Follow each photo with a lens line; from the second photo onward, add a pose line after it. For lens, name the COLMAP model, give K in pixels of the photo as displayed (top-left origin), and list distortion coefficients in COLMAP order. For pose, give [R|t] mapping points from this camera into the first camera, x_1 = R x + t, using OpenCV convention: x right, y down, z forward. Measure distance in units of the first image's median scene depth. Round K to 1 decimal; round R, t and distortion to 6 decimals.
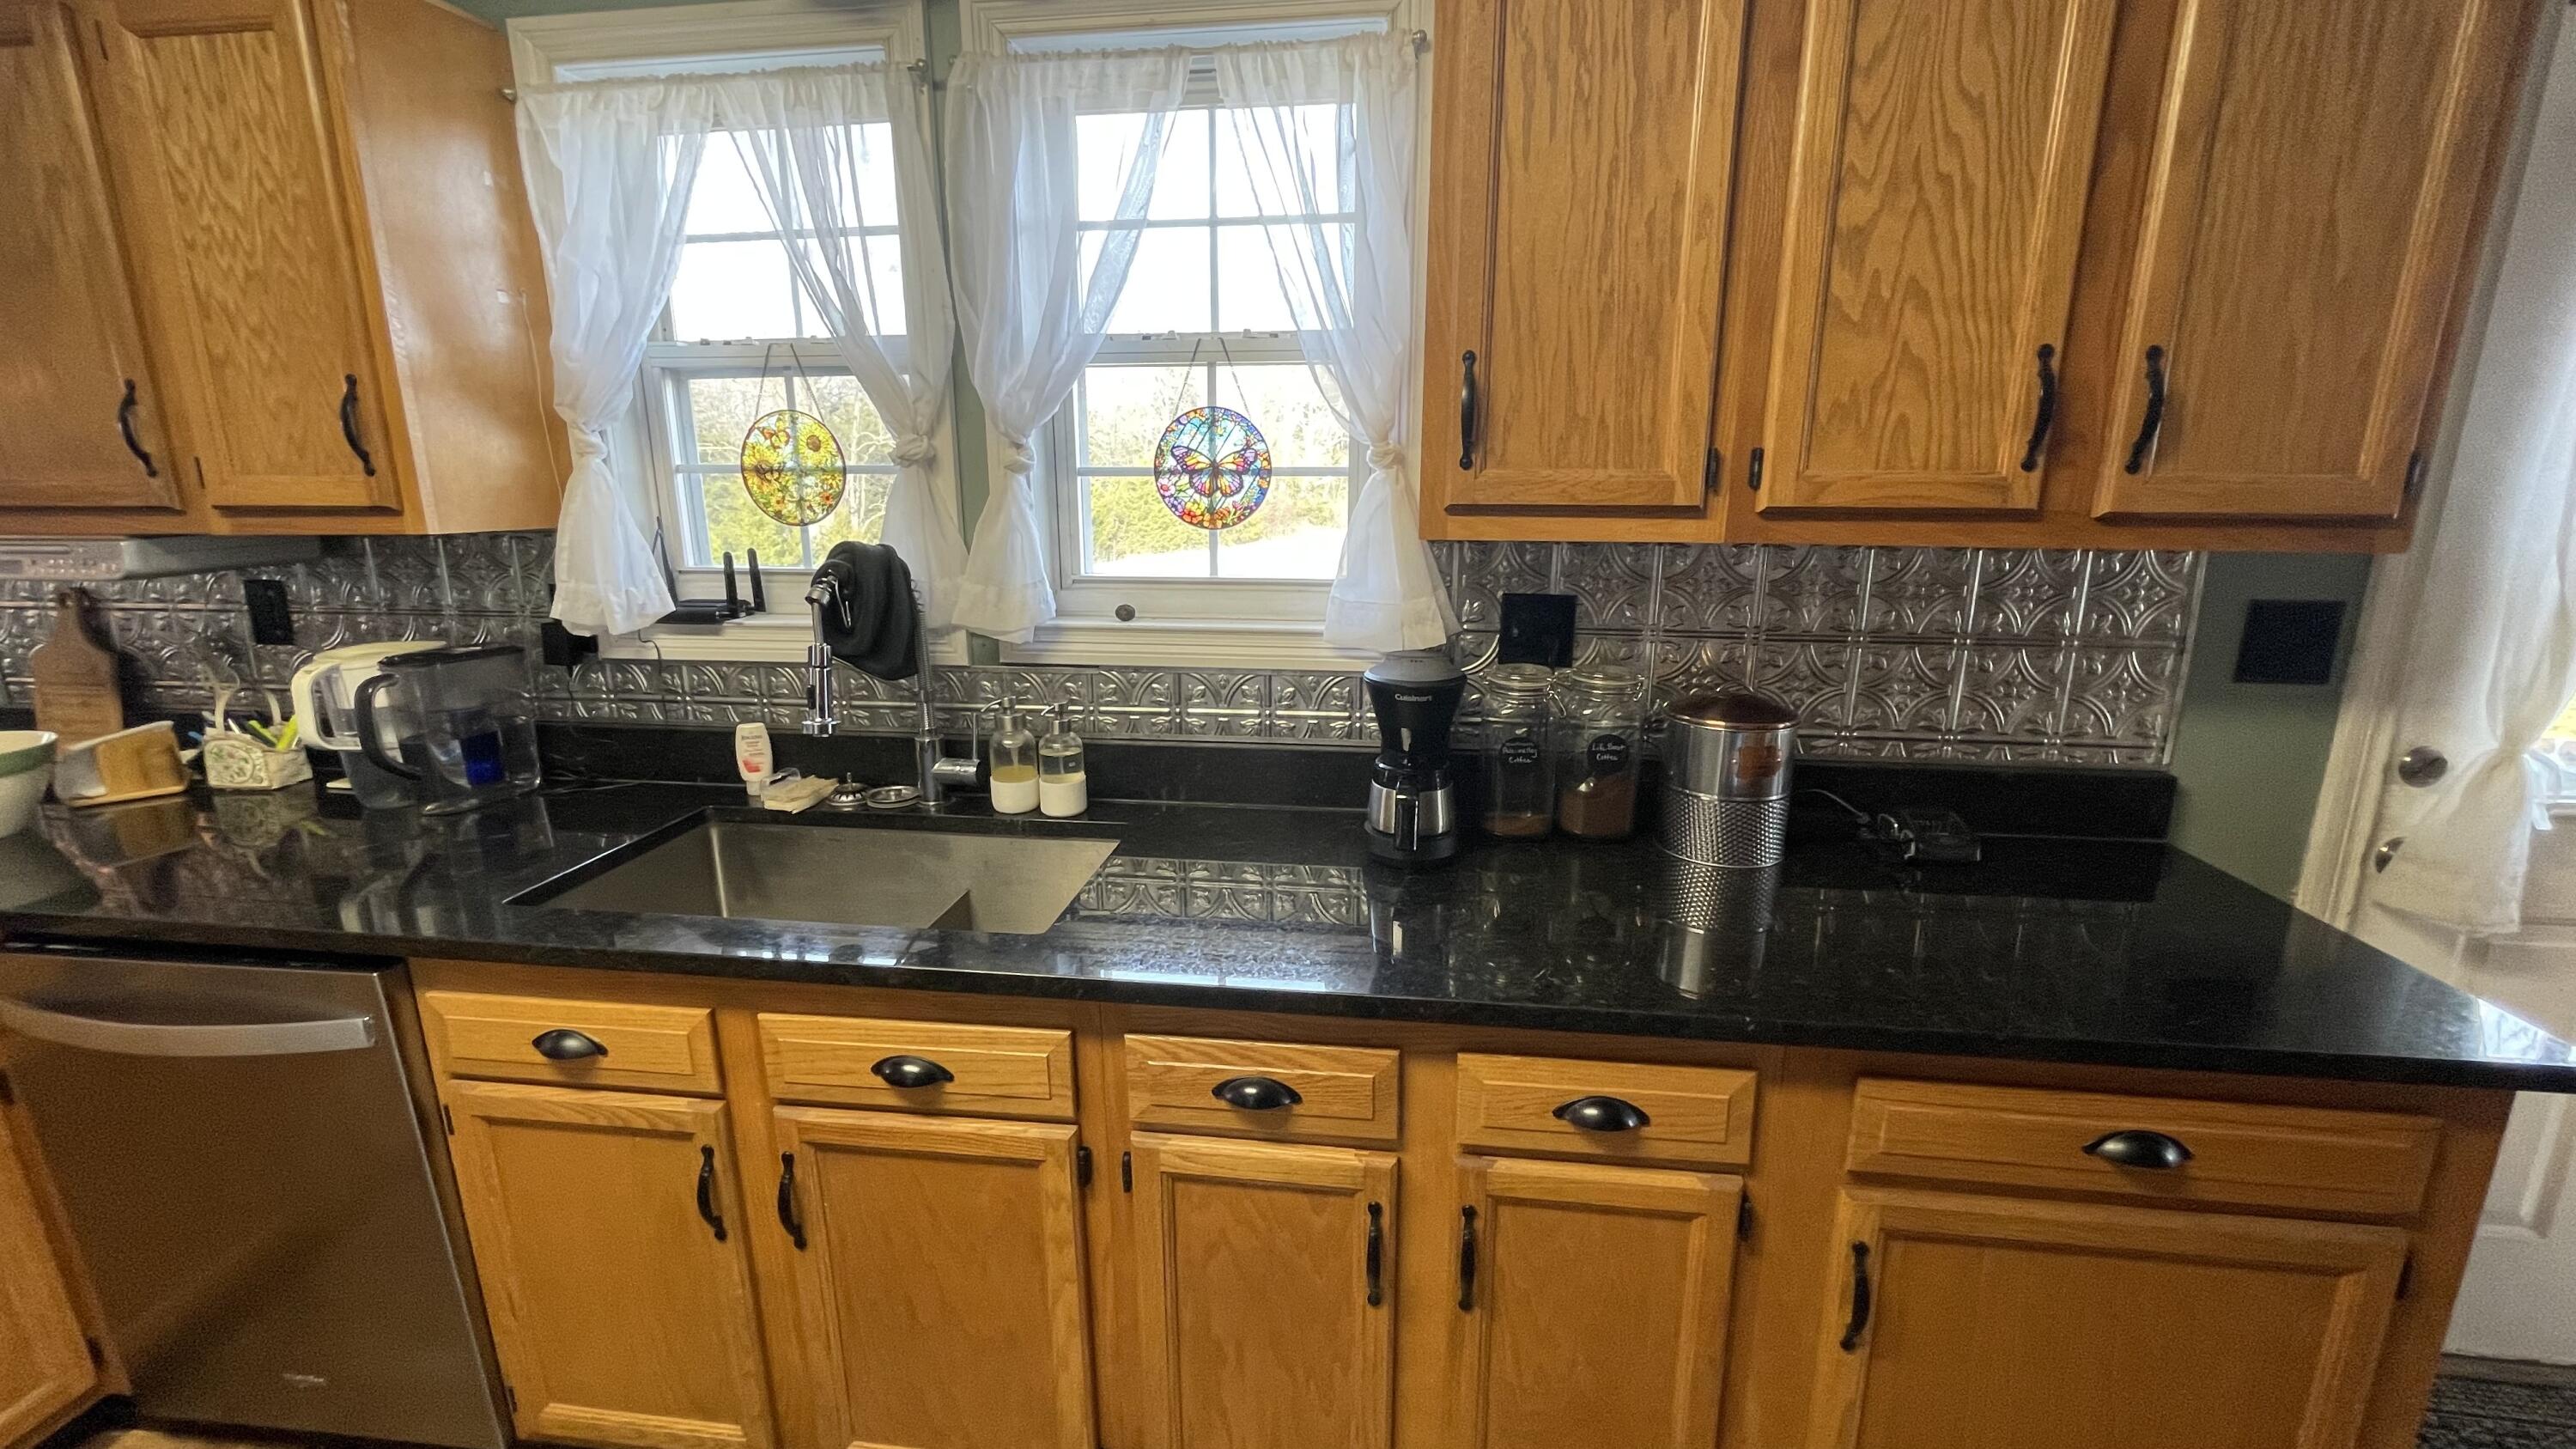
lens RADIAL K [[1037.9, 0, 1282.6], [0, 1037.9, 716.9], [0, 0, 1]] dist [-0.001663, -0.000447]
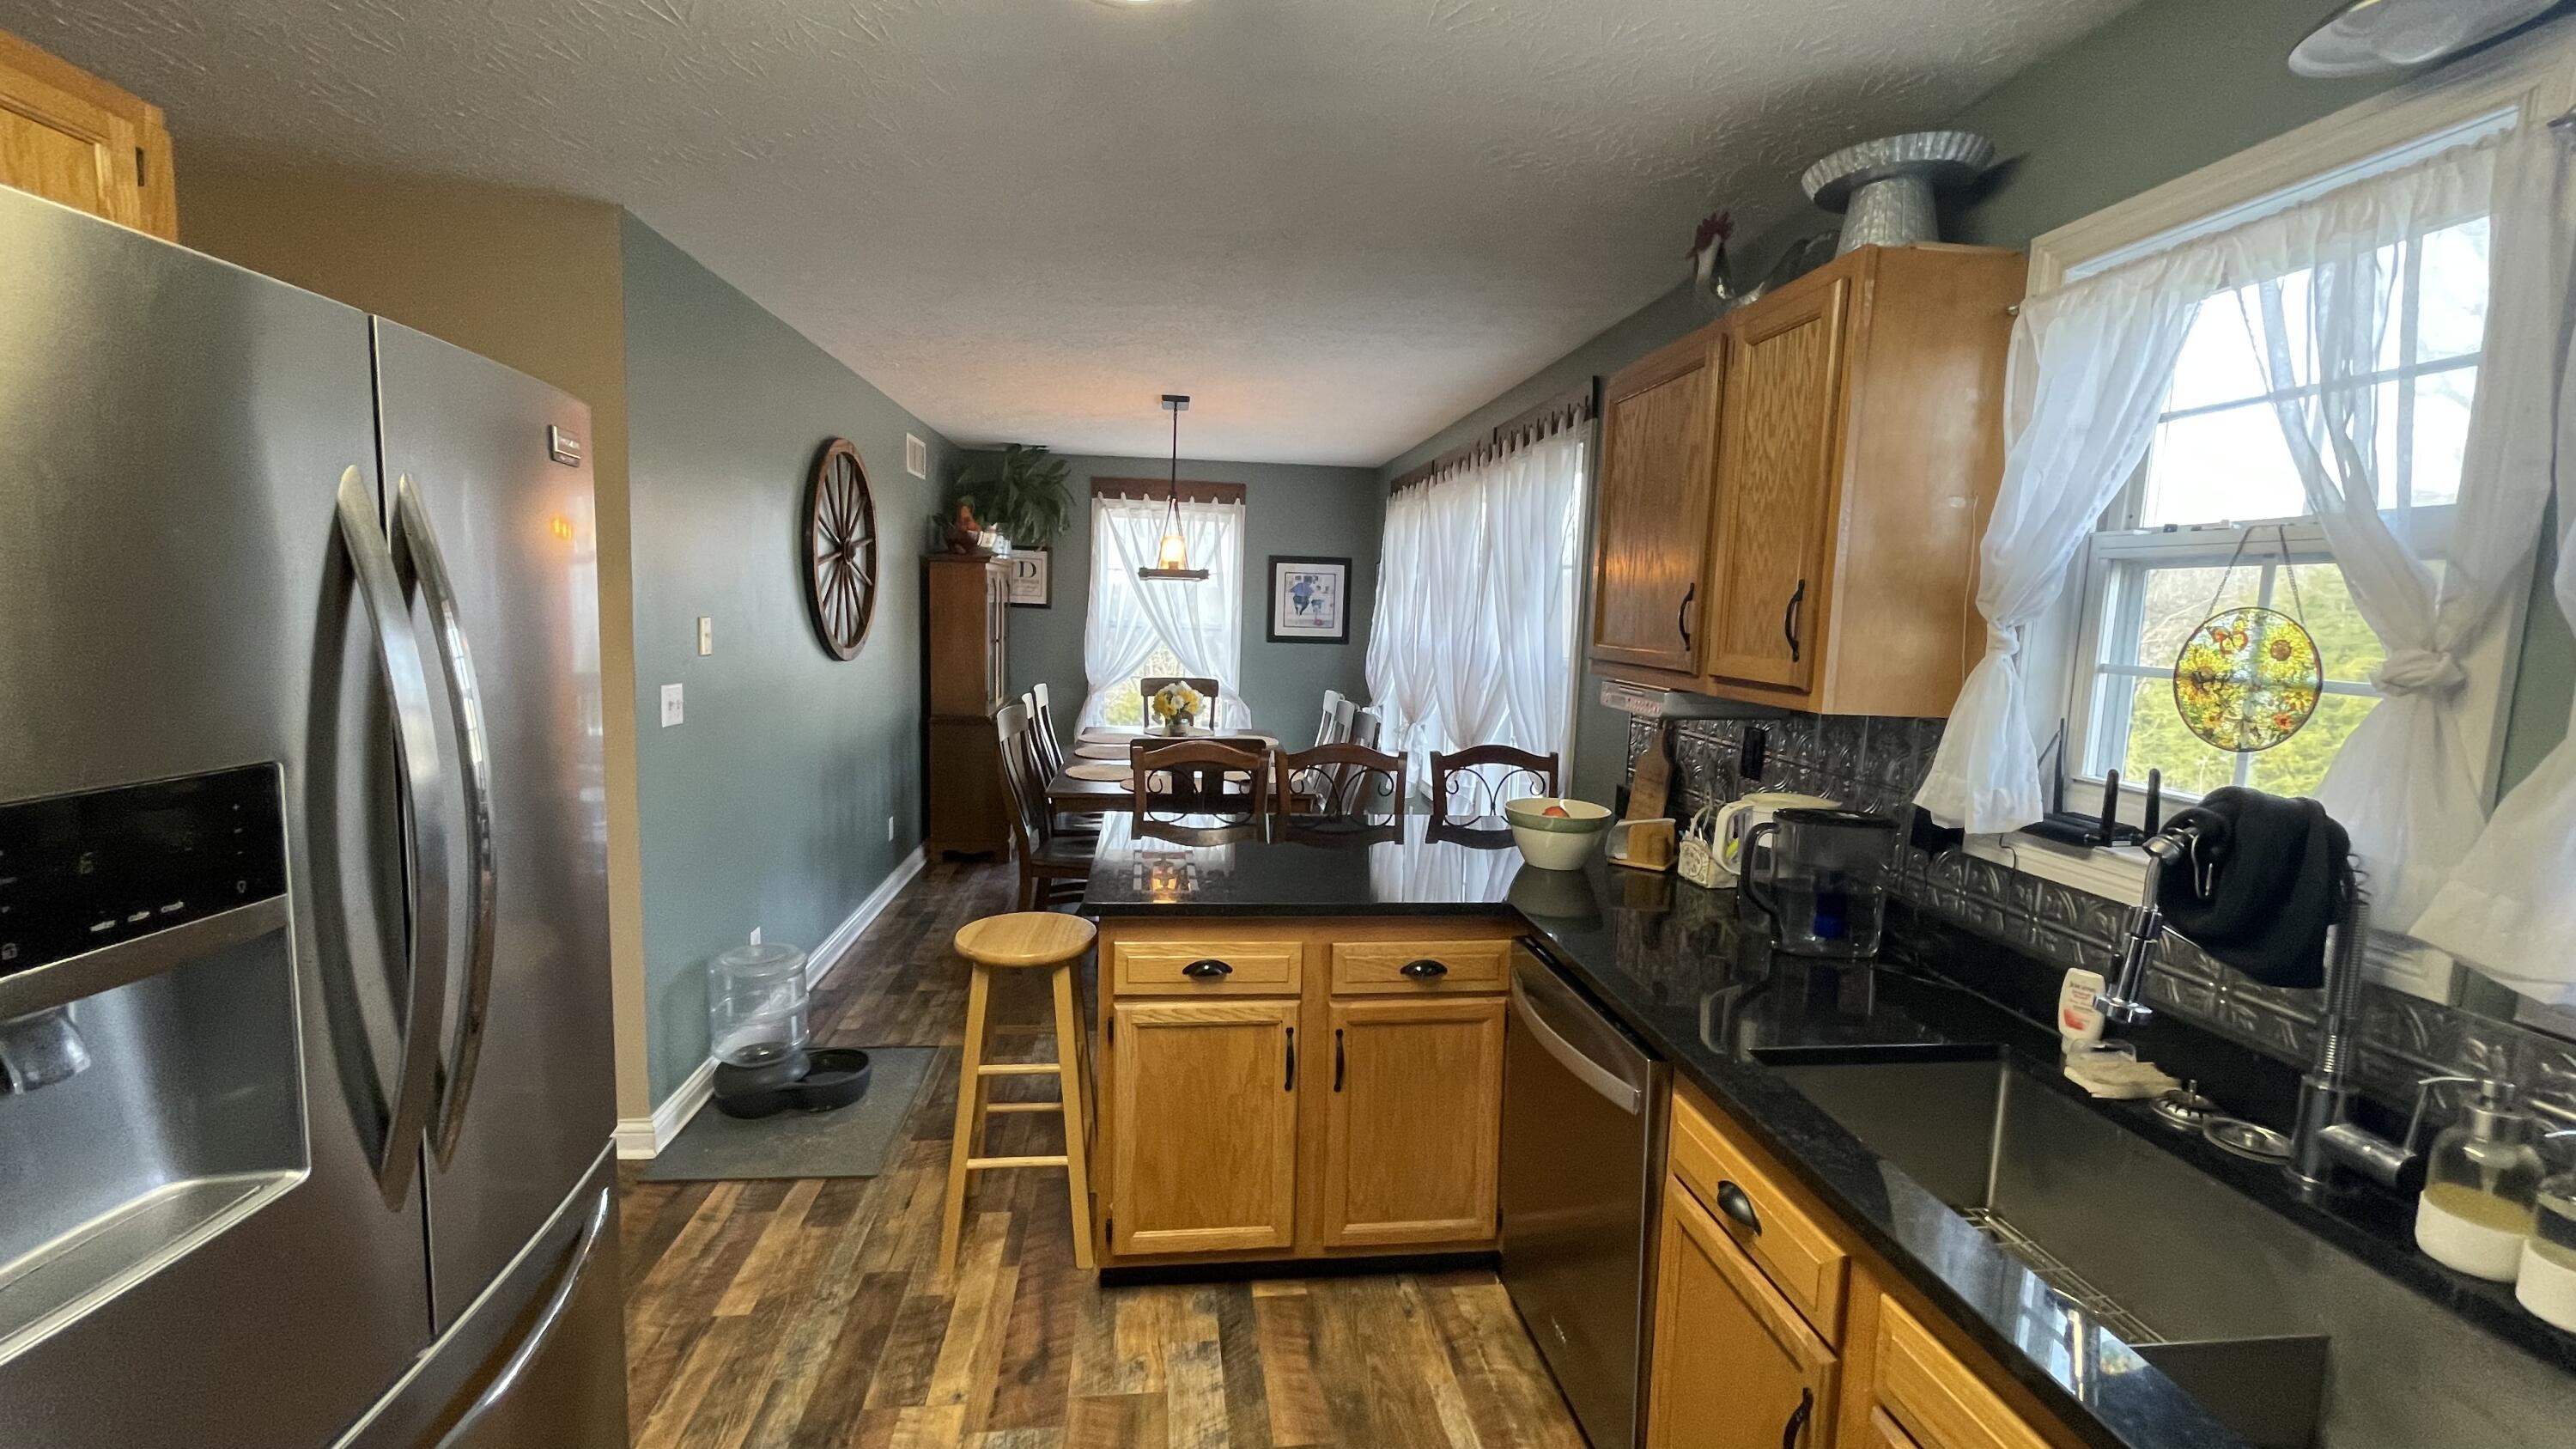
lens RADIAL K [[1037.9, 0, 1282.6], [0, 1037.9, 716.9], [0, 0, 1]] dist [-0.001663, -0.000447]
pose [[0.239015, 0.117059, -0.963934, 0.116463], [-0.253992, 0.965681, 0.054291, -0.074301], [0.937209, 0.231855, 0.260544, 0.131049]]
